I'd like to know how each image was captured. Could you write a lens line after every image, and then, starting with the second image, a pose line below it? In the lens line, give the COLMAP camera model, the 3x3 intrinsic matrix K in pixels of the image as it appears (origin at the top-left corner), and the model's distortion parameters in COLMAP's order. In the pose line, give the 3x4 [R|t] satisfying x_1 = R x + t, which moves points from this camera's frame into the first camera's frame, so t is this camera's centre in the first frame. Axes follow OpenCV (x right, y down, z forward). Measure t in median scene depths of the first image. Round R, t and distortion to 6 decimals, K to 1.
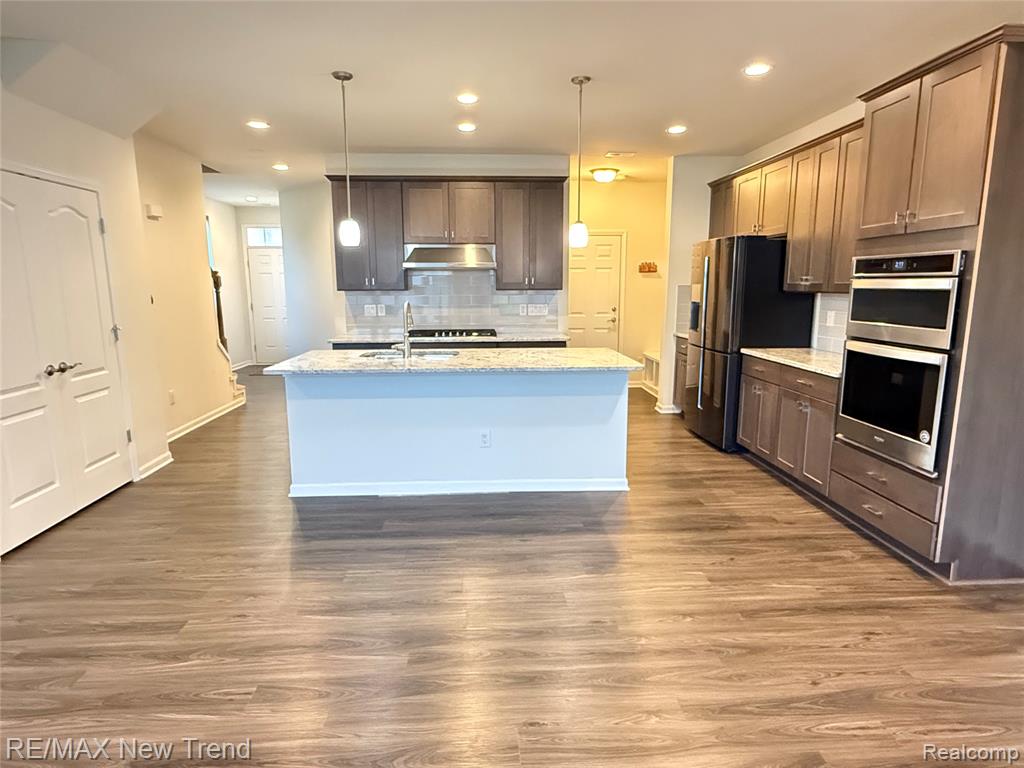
lens RADIAL K [[575.8, 0, 512.0], [0, 575.8, 384.0], [0, 0, 1]] dist [0.003606, -0.000261]
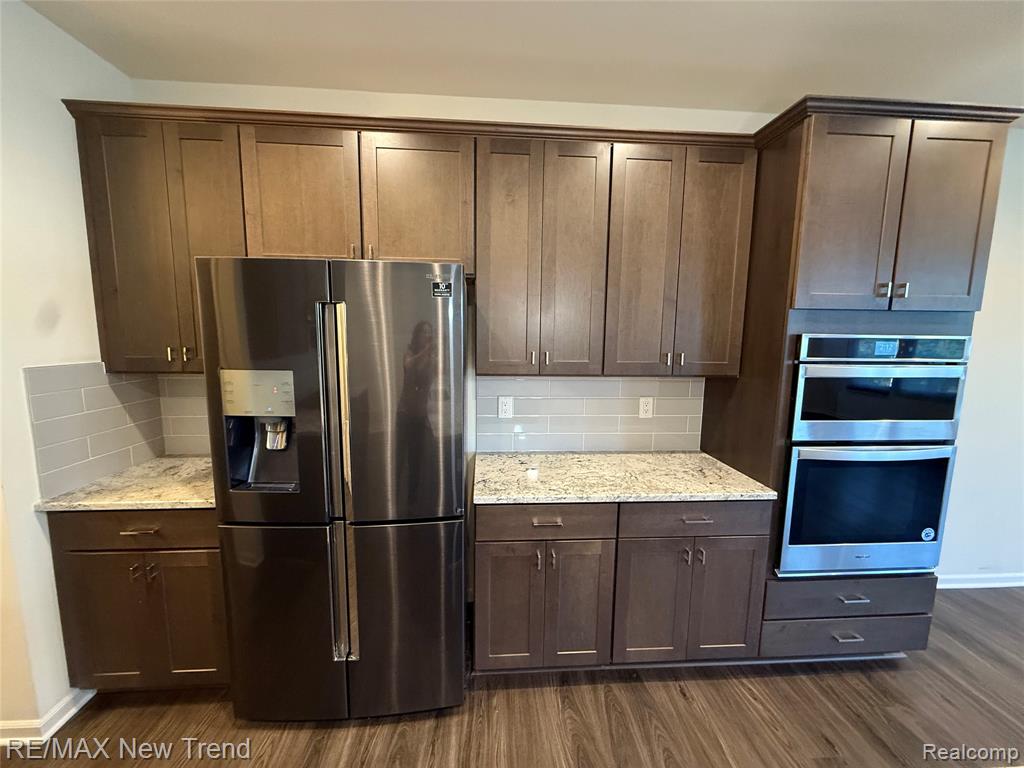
lens RADIAL K [[407.7, 0, 512.0], [0, 407.7, 384.0], [0, 0, 1]] dist [0.002500, -0.000038]
pose [[-0.014088, -0.125276, 0.992022, 0.060678], [0.159038, 0.979210, 0.125916, -0.188600], [-0.987172, 0.159543, 0.006129, 0.918166]]
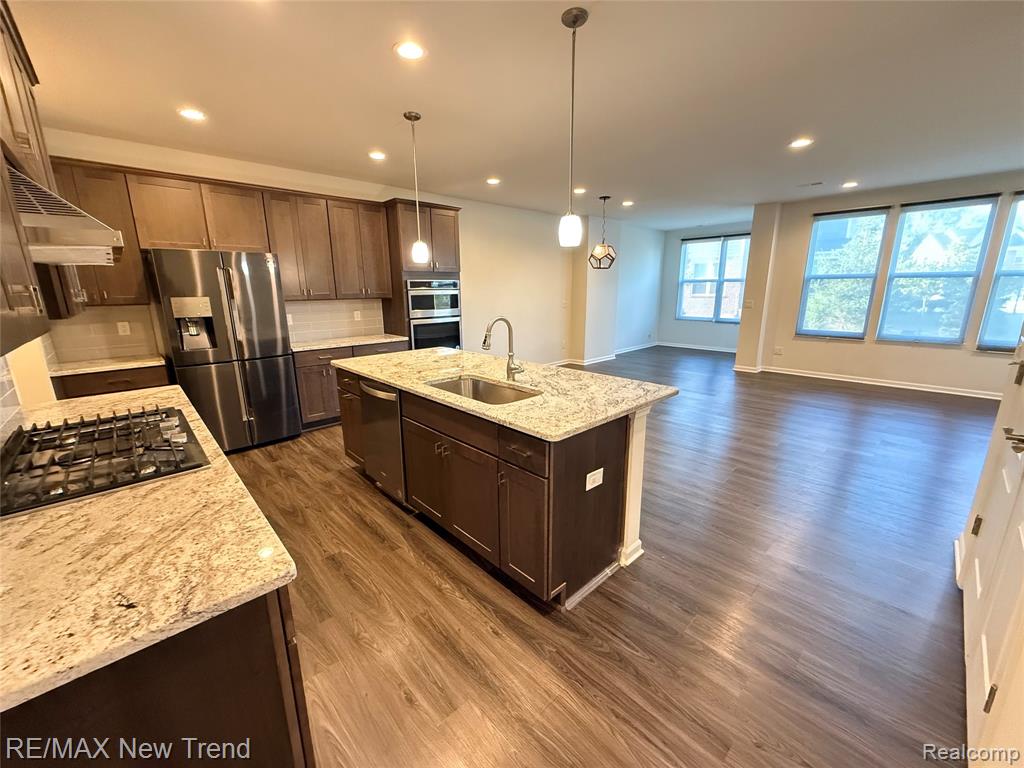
lens RADIAL K [[407.7, 0, 512.0], [0, 407.7, 384.0], [0, 0, 1]] dist [0.002500, -0.000038]
pose [[-0.643313, -0.168249, 0.746887, -0.539240], [0.141809, 0.932487, 0.332202, -0.204922], [-0.752355, 0.319625, -0.576022, 1.131624]]
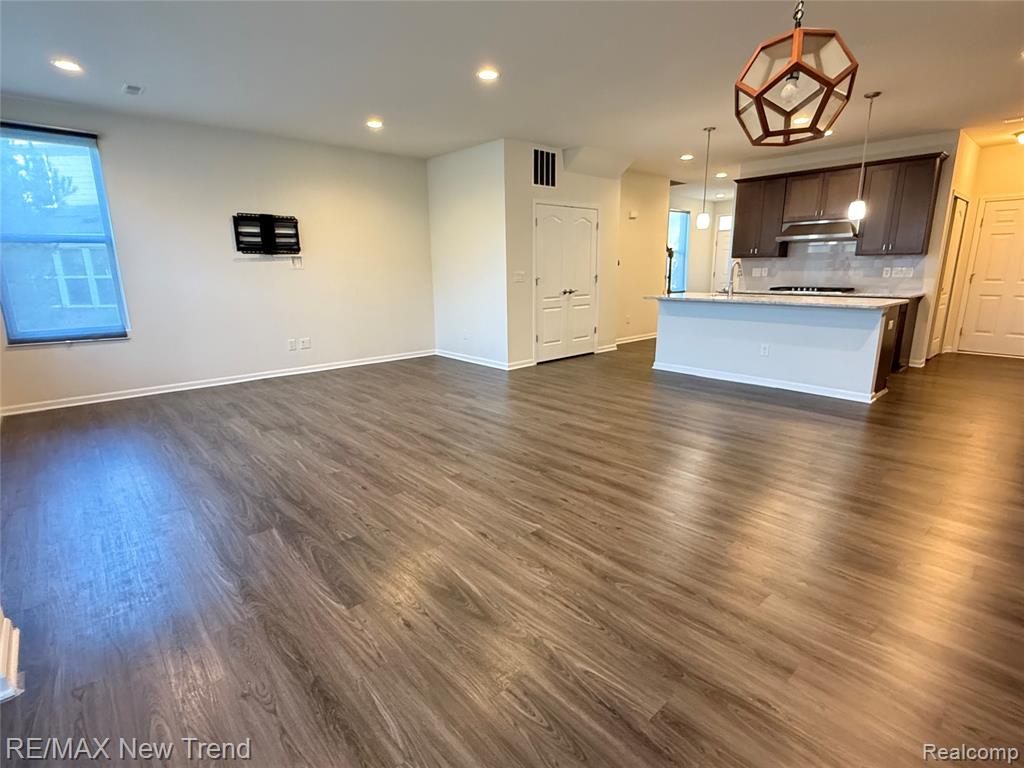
lens RADIAL K [[502.8, 0, 512.0], [0, 502.8, 384.0], [0, 0, 1]] dist [-0.005070, 0.000279]
pose [[0.630011, 0.172814, -0.757114, 0.463749], [-0.123377, 0.984817, 0.122124, 0.085158], [0.766723, 0.016471, 0.641766, -0.318356]]
